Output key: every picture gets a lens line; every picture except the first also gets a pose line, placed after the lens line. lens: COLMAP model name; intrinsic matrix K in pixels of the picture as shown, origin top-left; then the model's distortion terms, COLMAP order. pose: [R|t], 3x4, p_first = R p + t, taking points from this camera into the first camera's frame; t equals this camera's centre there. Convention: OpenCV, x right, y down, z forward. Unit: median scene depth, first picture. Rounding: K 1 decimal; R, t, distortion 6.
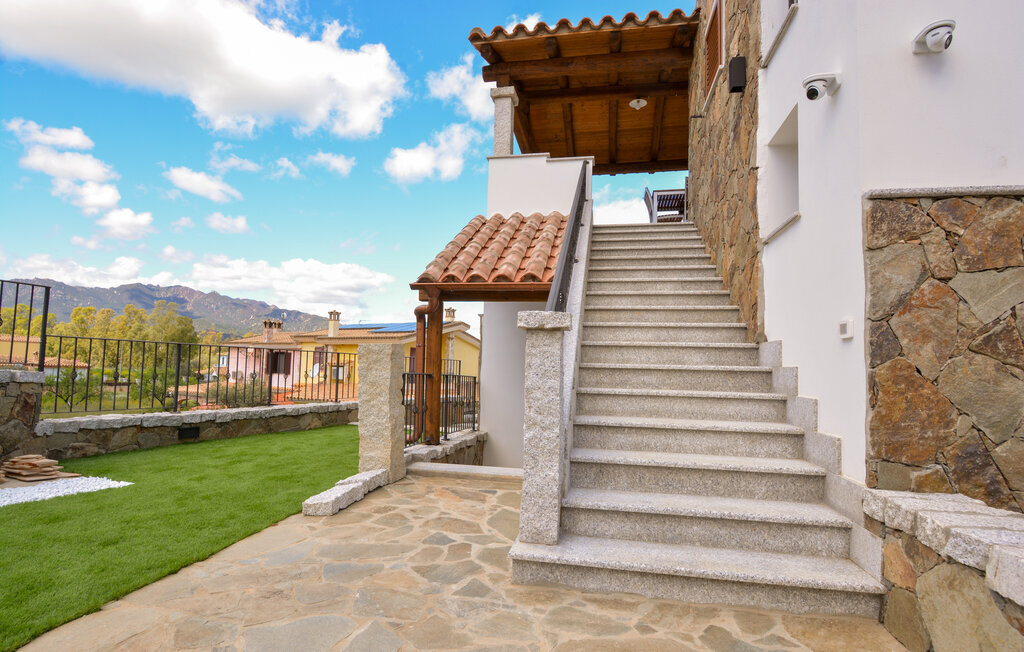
lens RADIAL K [[548.8, 0, 512.0], [0, 548.8, 326.0], [0, 0, 1]] dist [-0.000901, -0.000267]
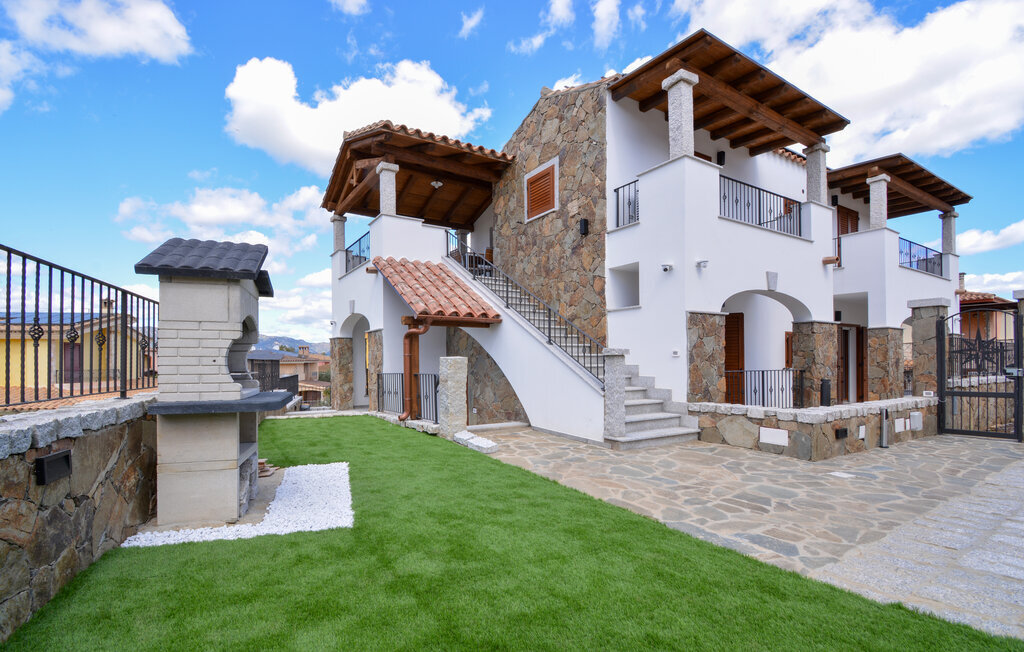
lens RADIAL K [[463.7, 0, 511.5], [0, 463.7, 349.7], [0, 0, 1]] dist [0.082633, -0.000065]
pose [[0.722256, -0.019682, 0.691346, -1.736852], [-0.029600, 0.997799, 0.059330, -0.132450], [-0.690993, -0.063315, 0.720084, -0.224295]]
